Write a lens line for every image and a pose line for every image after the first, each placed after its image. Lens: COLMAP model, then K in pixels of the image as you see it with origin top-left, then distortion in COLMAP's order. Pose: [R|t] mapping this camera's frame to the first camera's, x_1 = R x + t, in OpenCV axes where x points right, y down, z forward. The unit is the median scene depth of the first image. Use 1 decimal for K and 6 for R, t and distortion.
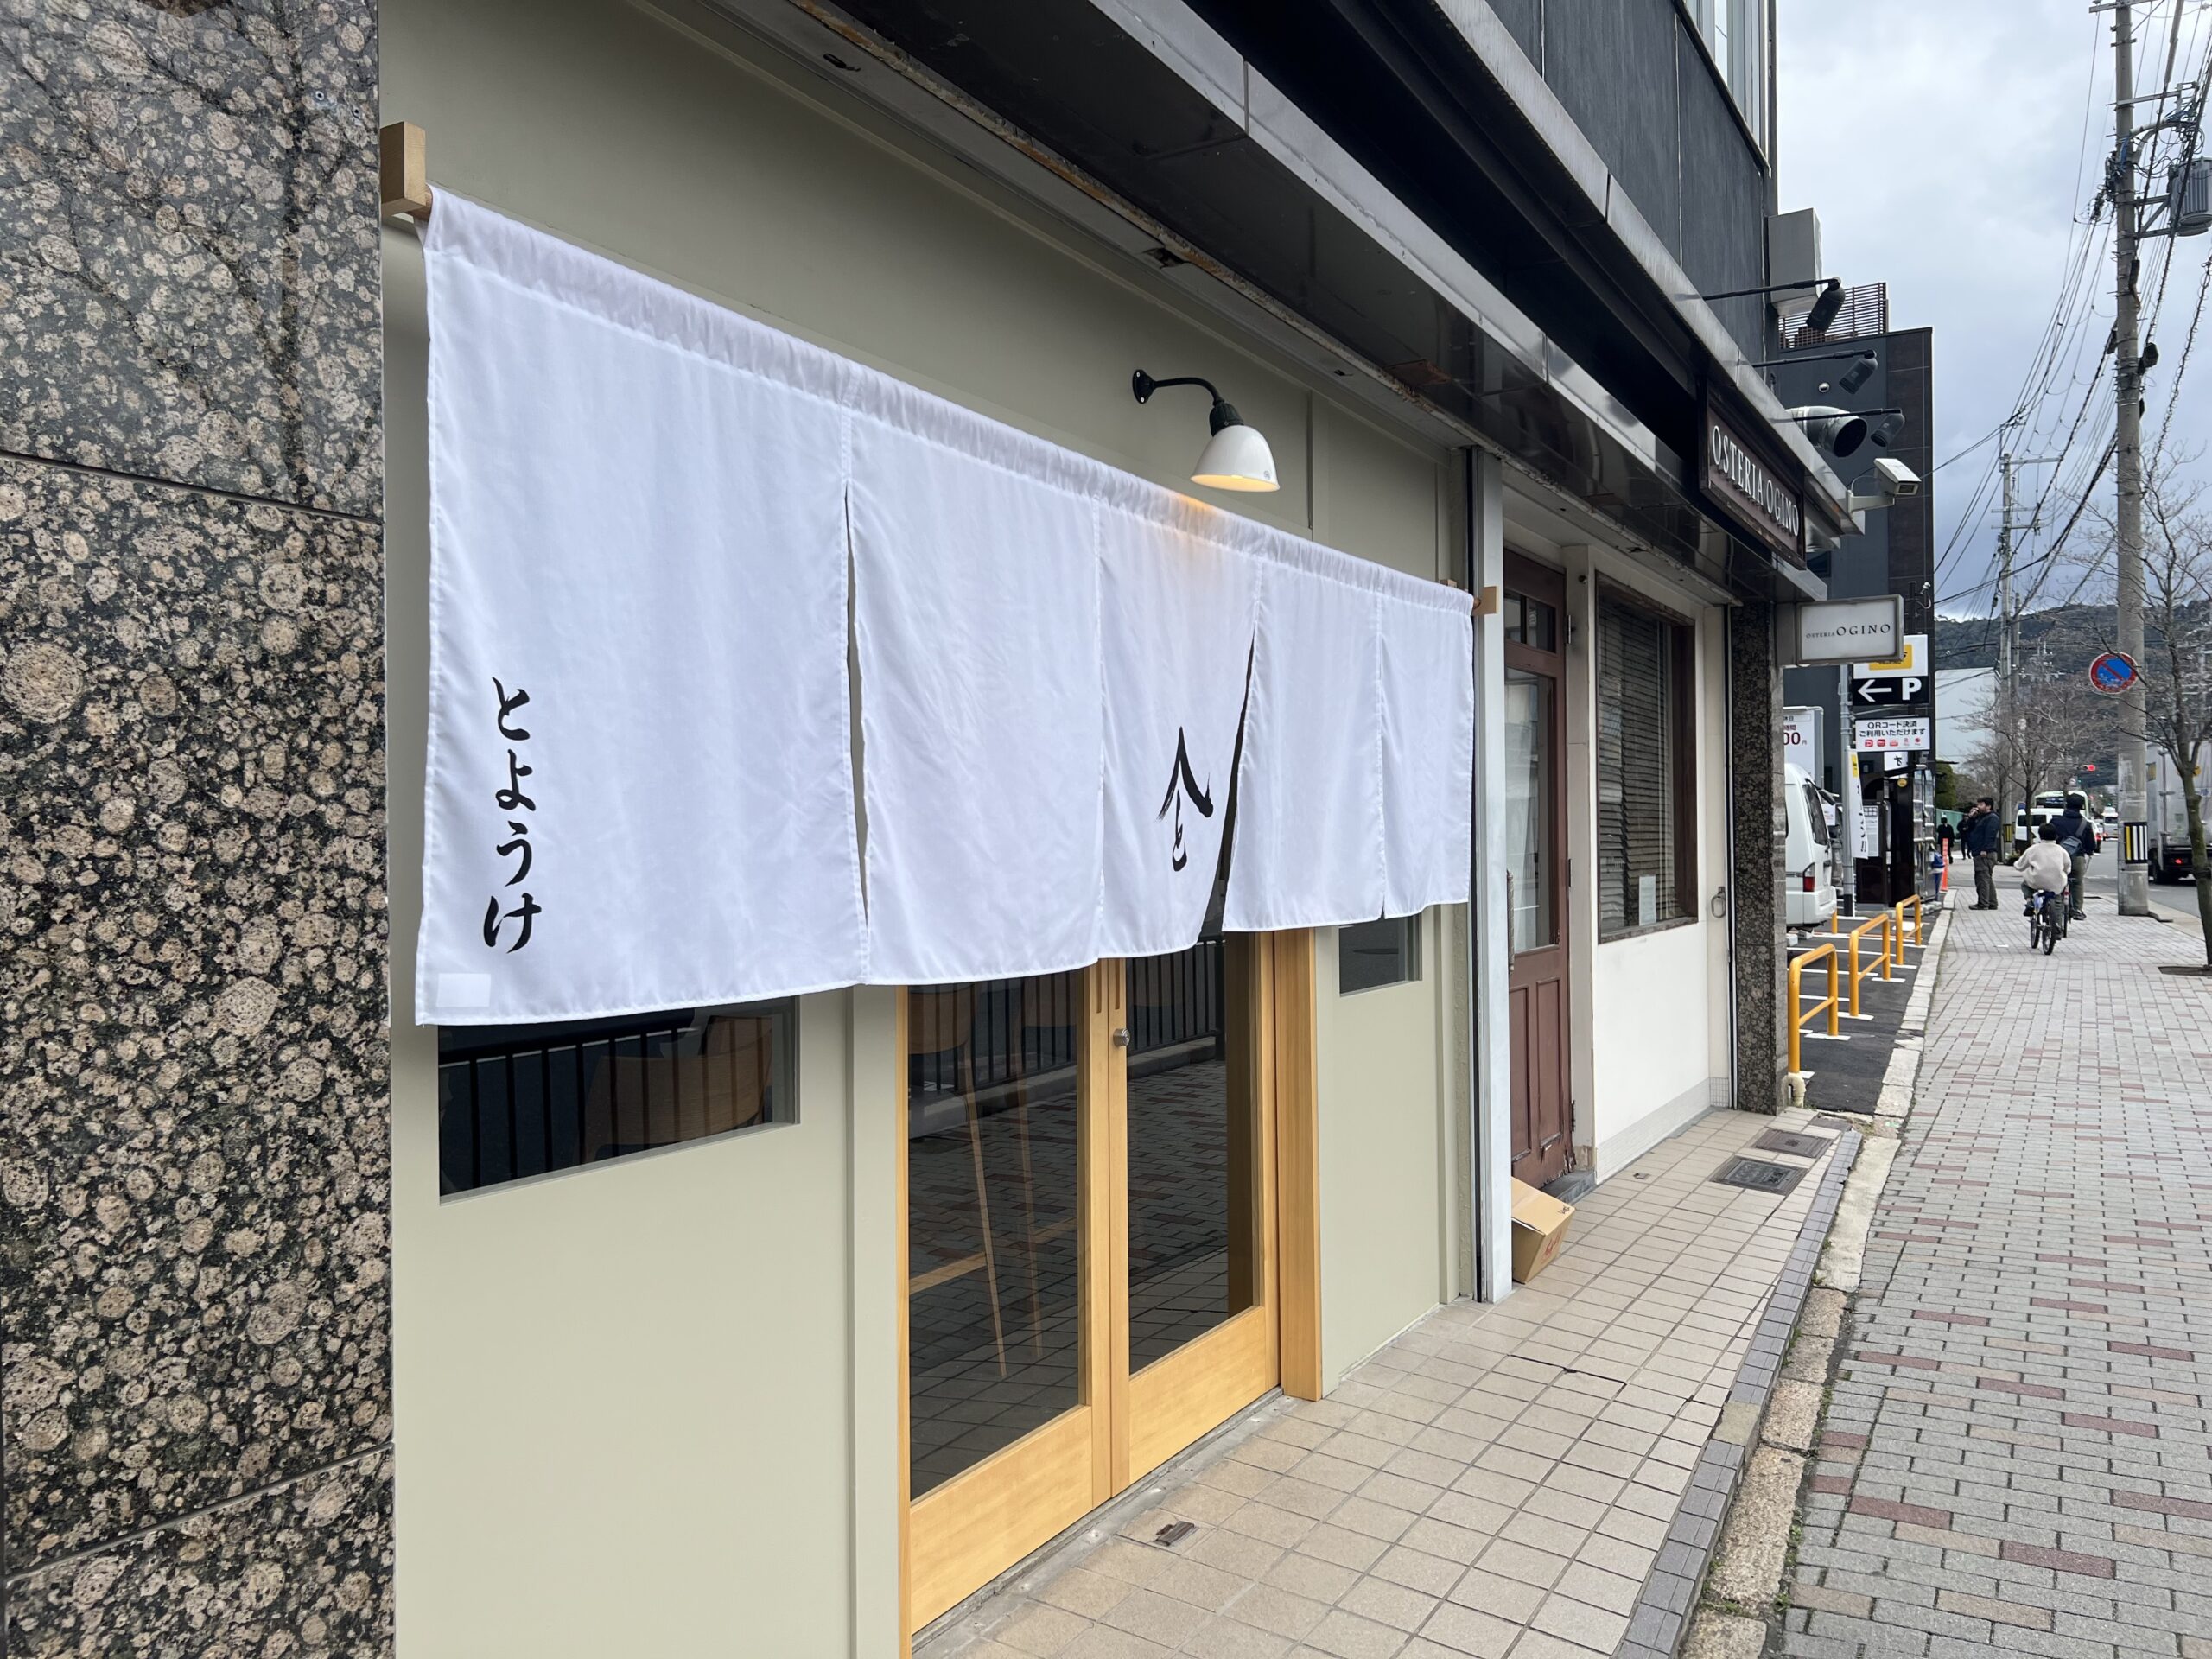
lens RADIAL K [[1680.3, 0, 1111.6], [0, 1680.3, 836.3], [0, 0, 1]] dist [0.022692, -0.016705]
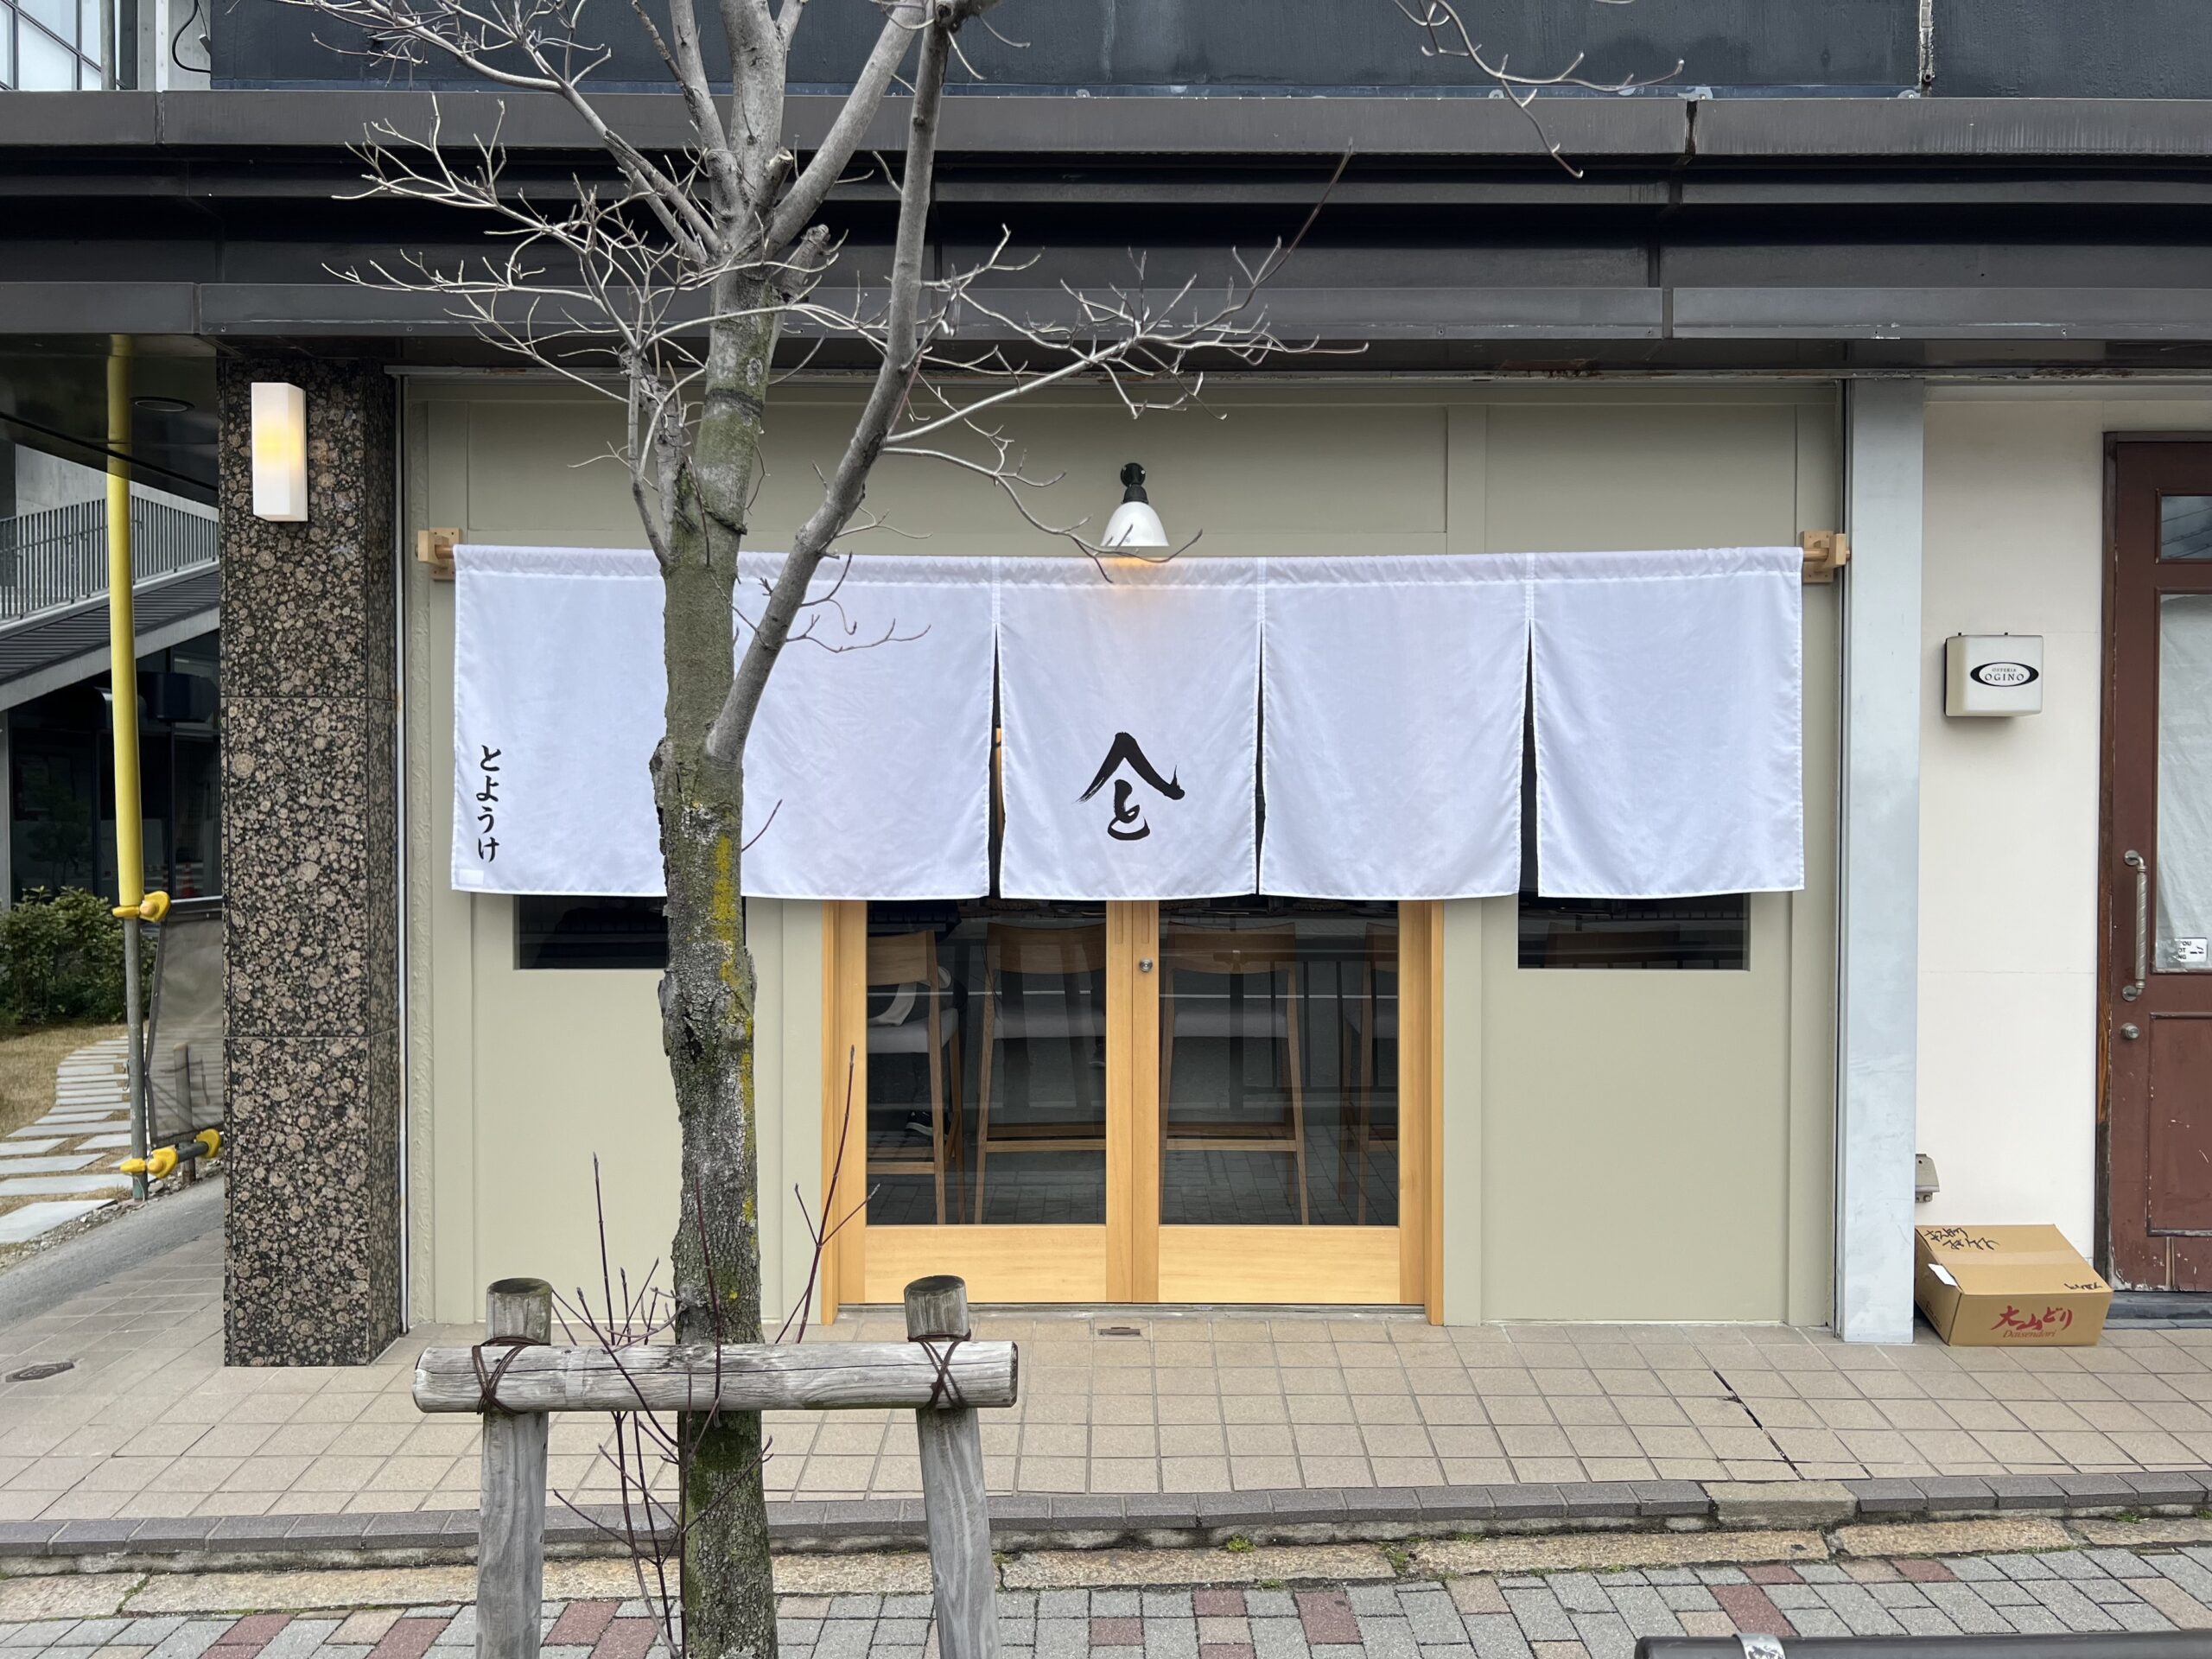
lens RADIAL K [[1680.3, 0, 1110.5], [0, 1680.3, 822.1], [0, 0, 1]] dist [0.022692, -0.016705]
pose [[0.498373, 0.025793, -0.866579, 2.689031], [-0.003441, 0.999608, 0.027774, -0.070041], [0.866956, -0.010860, 0.498266, 0.741744]]
